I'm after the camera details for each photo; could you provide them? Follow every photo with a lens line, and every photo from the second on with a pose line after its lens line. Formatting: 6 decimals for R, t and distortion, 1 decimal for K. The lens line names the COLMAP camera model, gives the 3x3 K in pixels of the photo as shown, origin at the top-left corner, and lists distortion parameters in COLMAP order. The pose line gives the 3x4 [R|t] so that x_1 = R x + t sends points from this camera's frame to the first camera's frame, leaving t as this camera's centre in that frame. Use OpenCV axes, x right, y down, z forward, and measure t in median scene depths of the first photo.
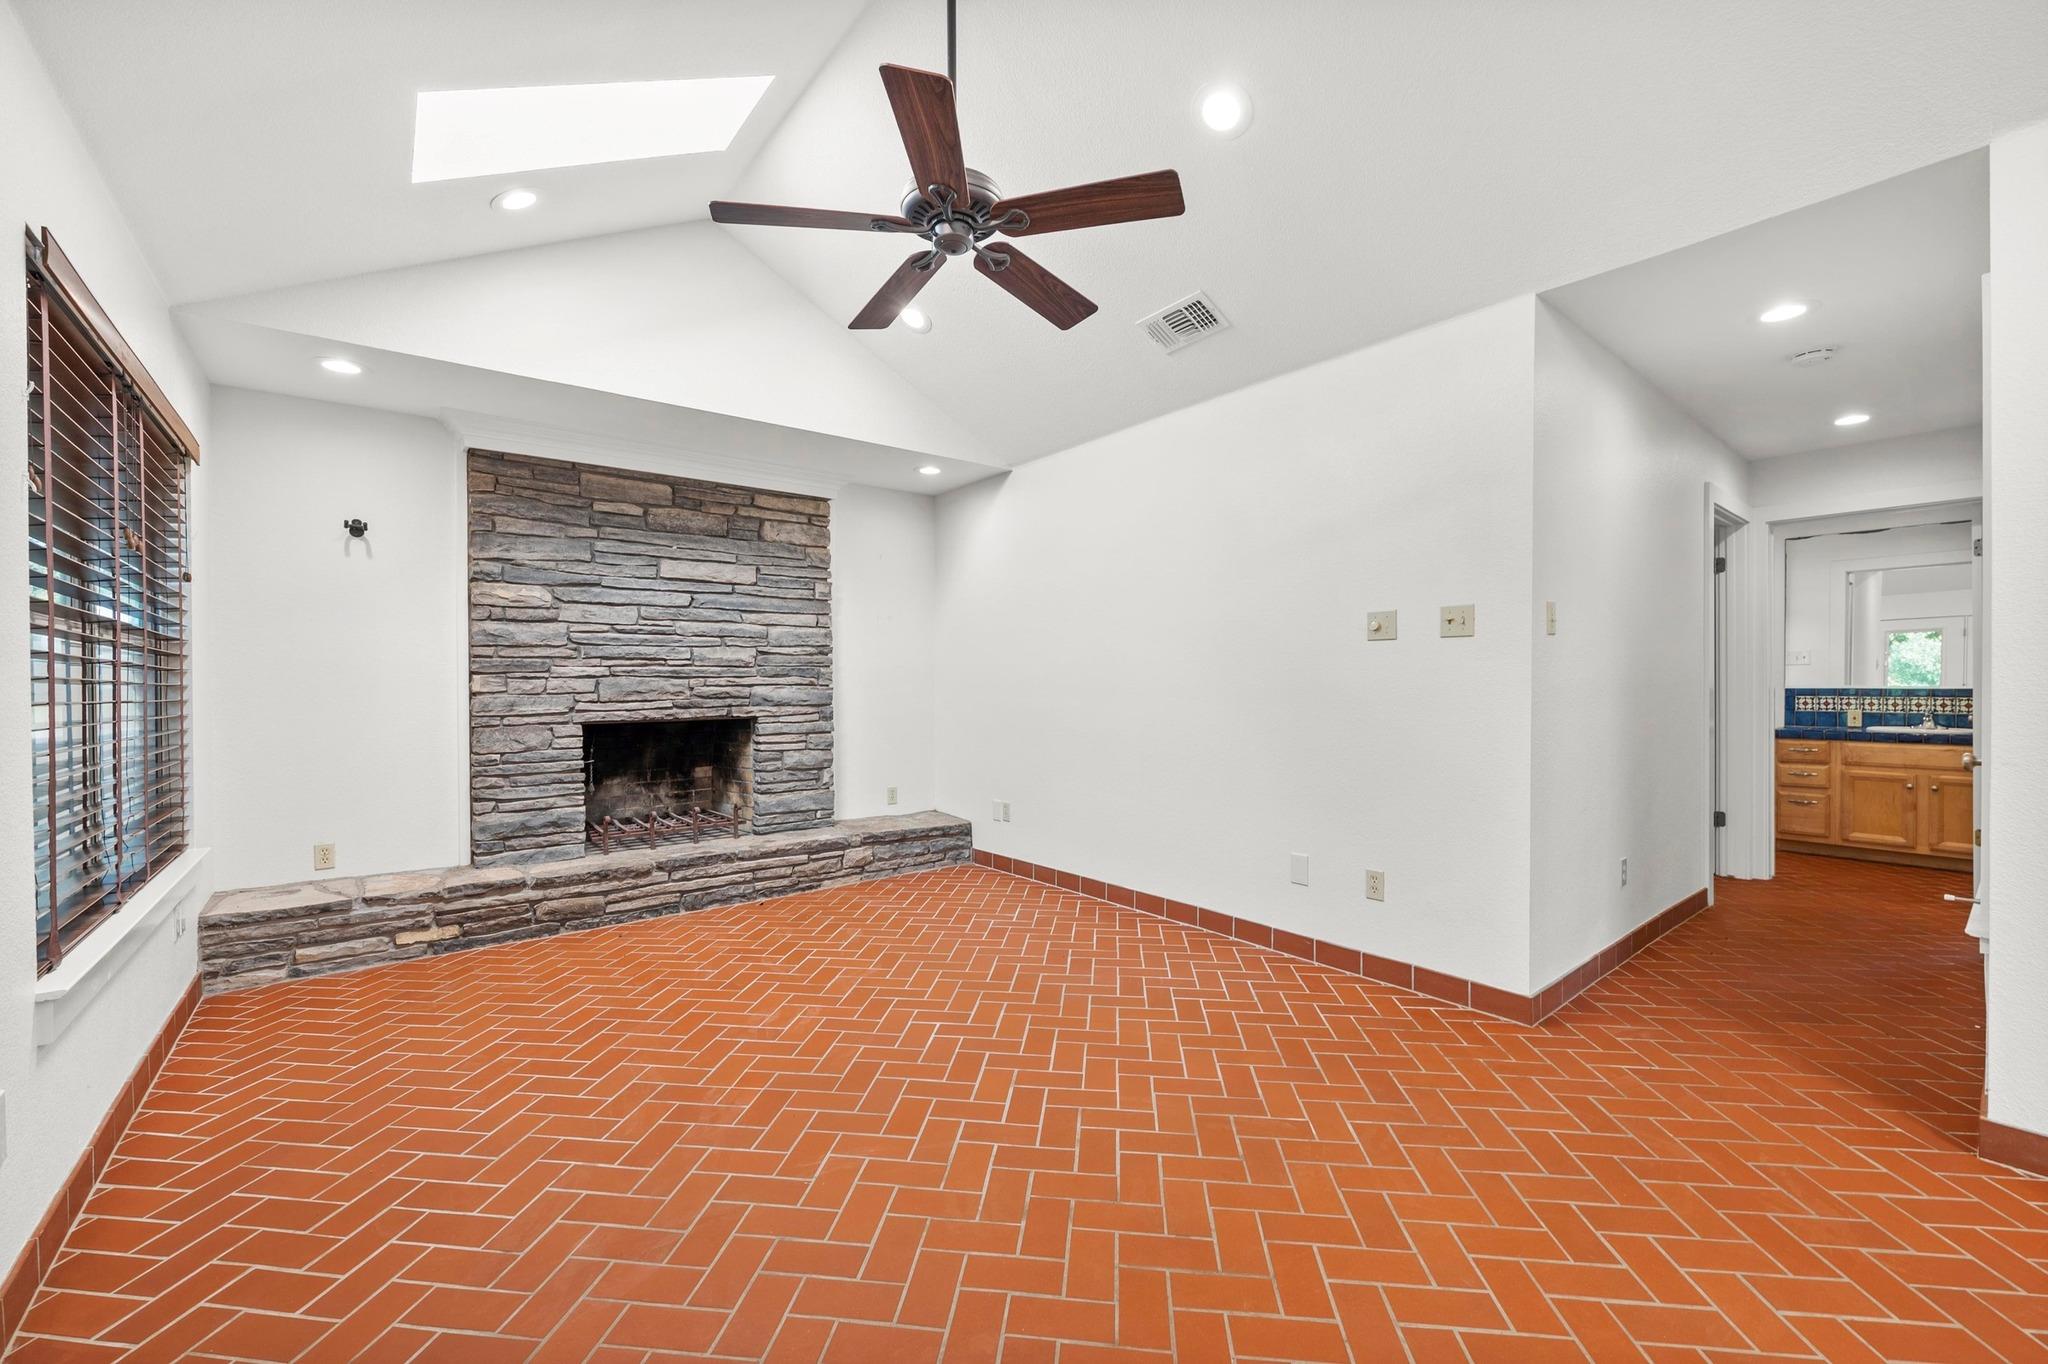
lens RADIAL K [[822.9, 0, 1022.5], [0, 822.9, 686.2], [0, 0, 1]] dist [-0.003074, 0.000356]
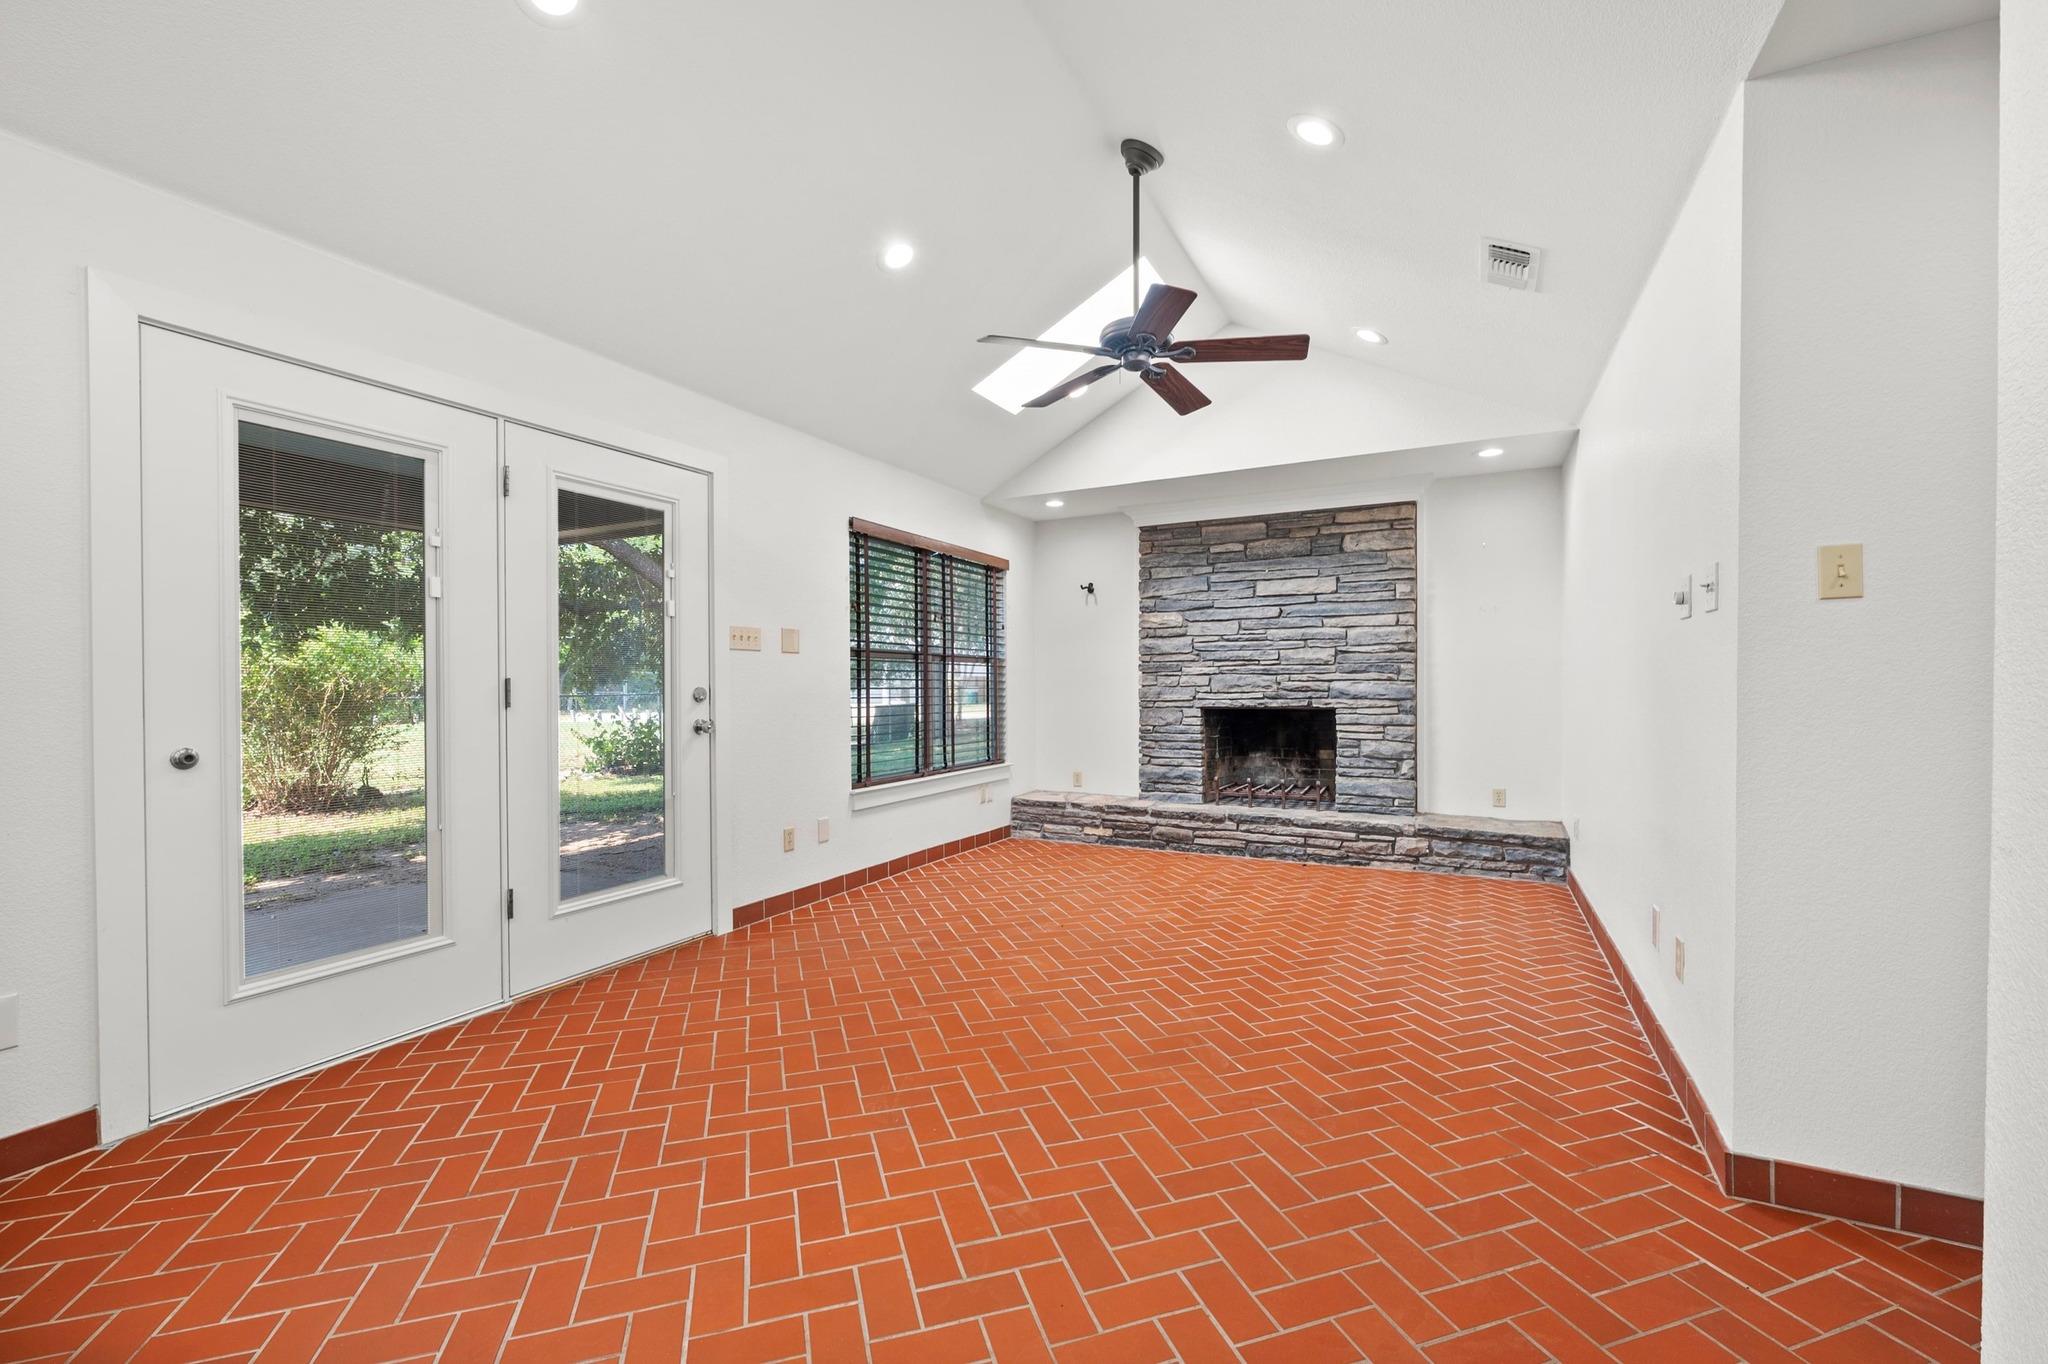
lens RADIAL K [[861.6, 0, 1026.9], [0, 861.6, 686.4], [0, 0, 1]] dist [0.000127, -0.000044]
pose [[0.412726, 0.006703, -0.910831, 0.644480], [-0.000152, 0.999973, 0.007290, -0.001780], [0.910855, -0.002870, 0.412716, 0.124275]]
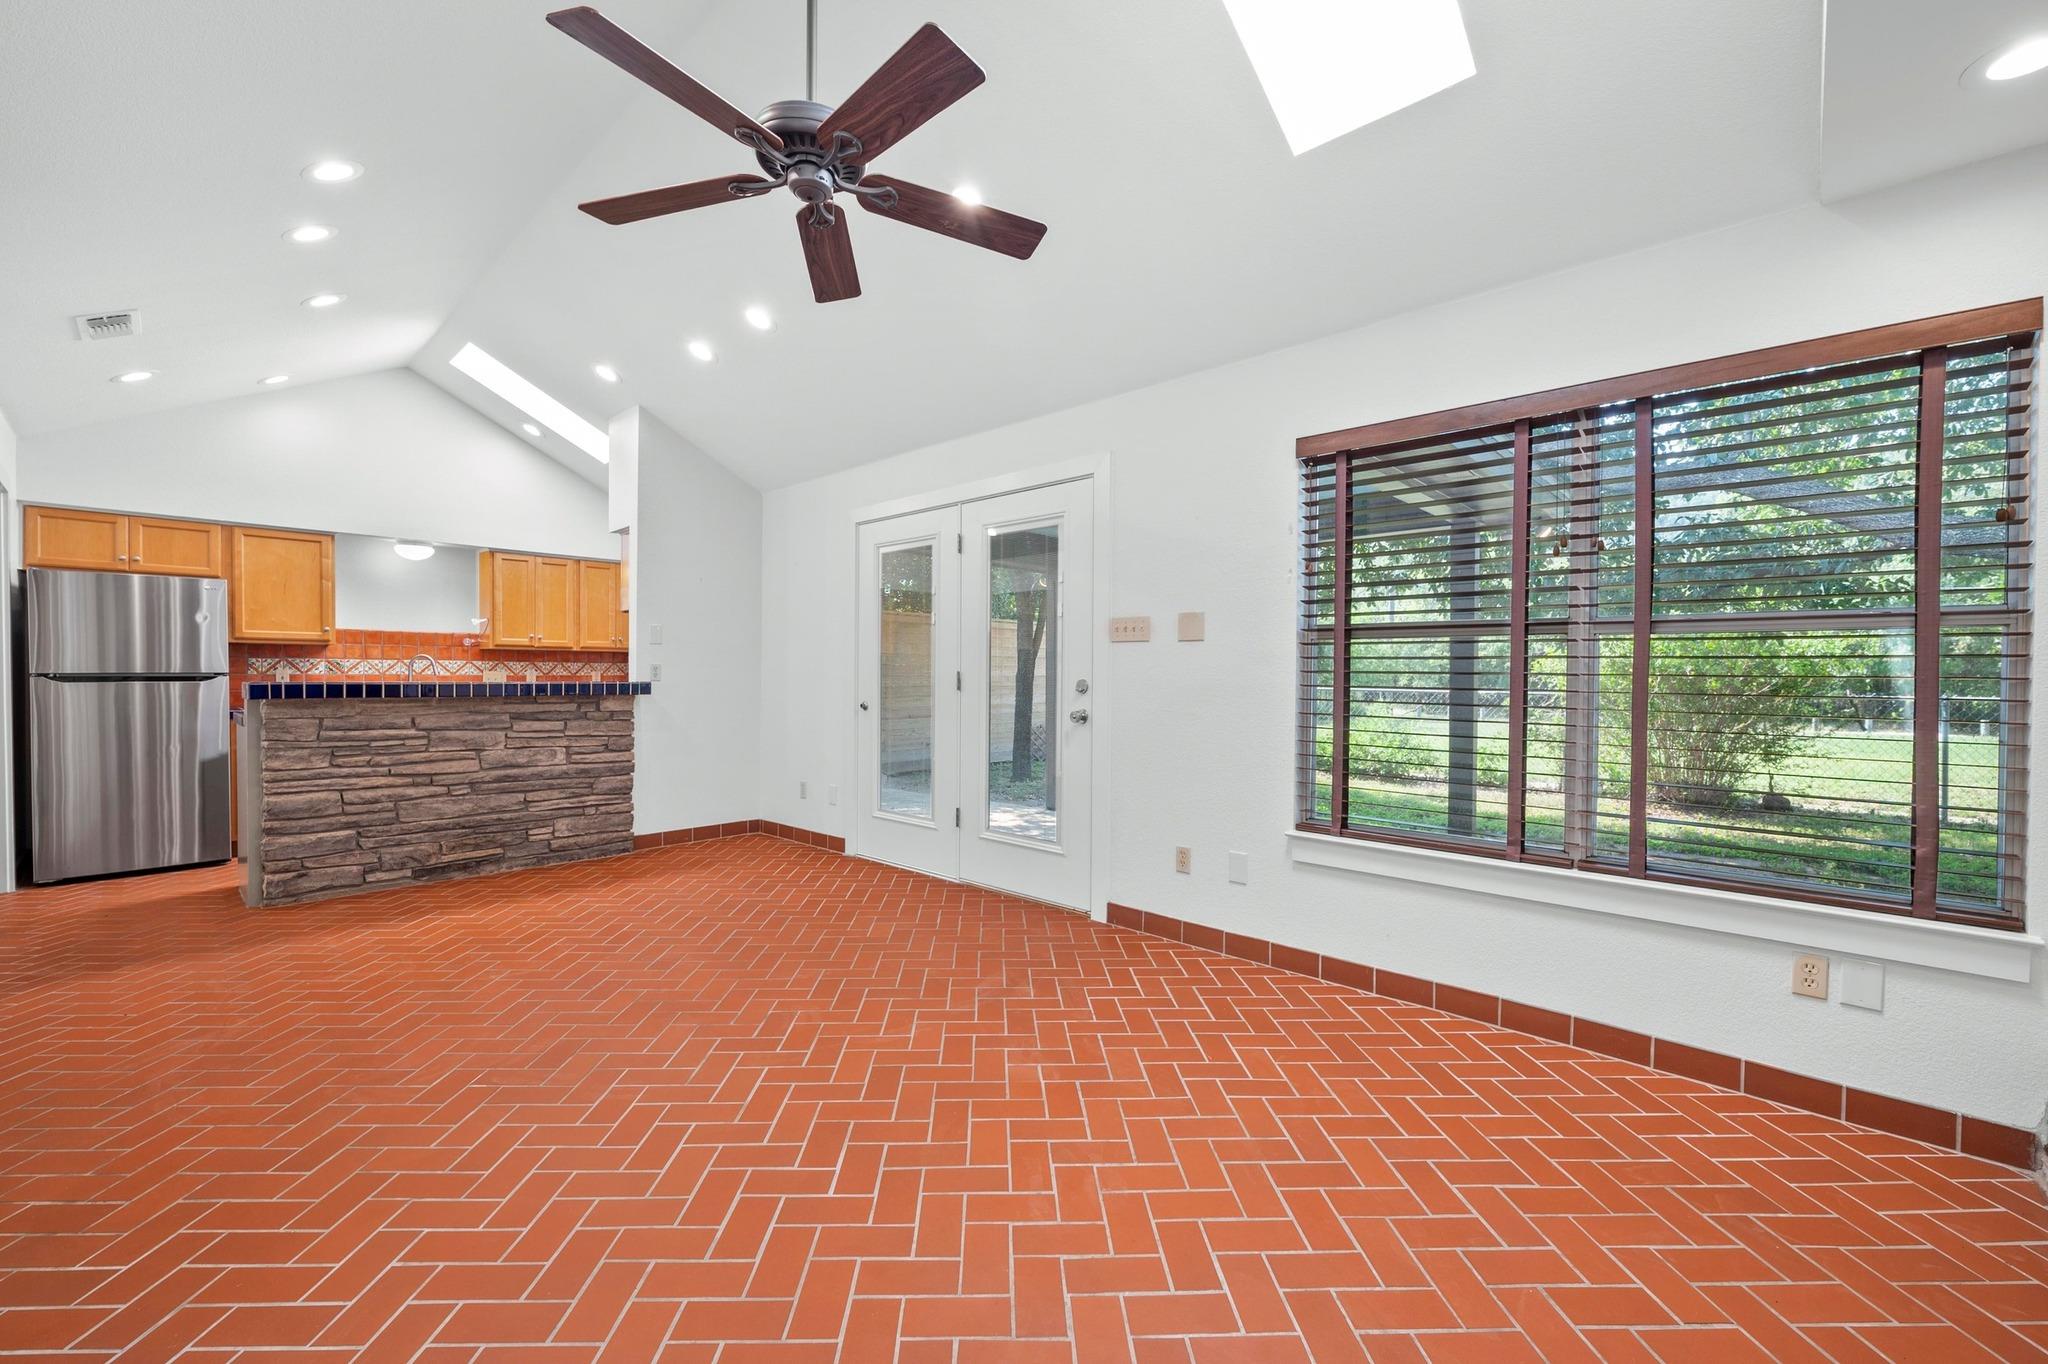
lens RADIAL K [[837.0, 0, 1024.7], [0, 837.0, 685.4], [0, 0, 1]] dist [0.005107, -0.000639]
pose [[-0.991045, -0.000039, -0.133530, -0.125907], [-0.002260, 0.999862, 0.016485, -0.002723], [0.133511, 0.016639, -0.990908, 1.099646]]
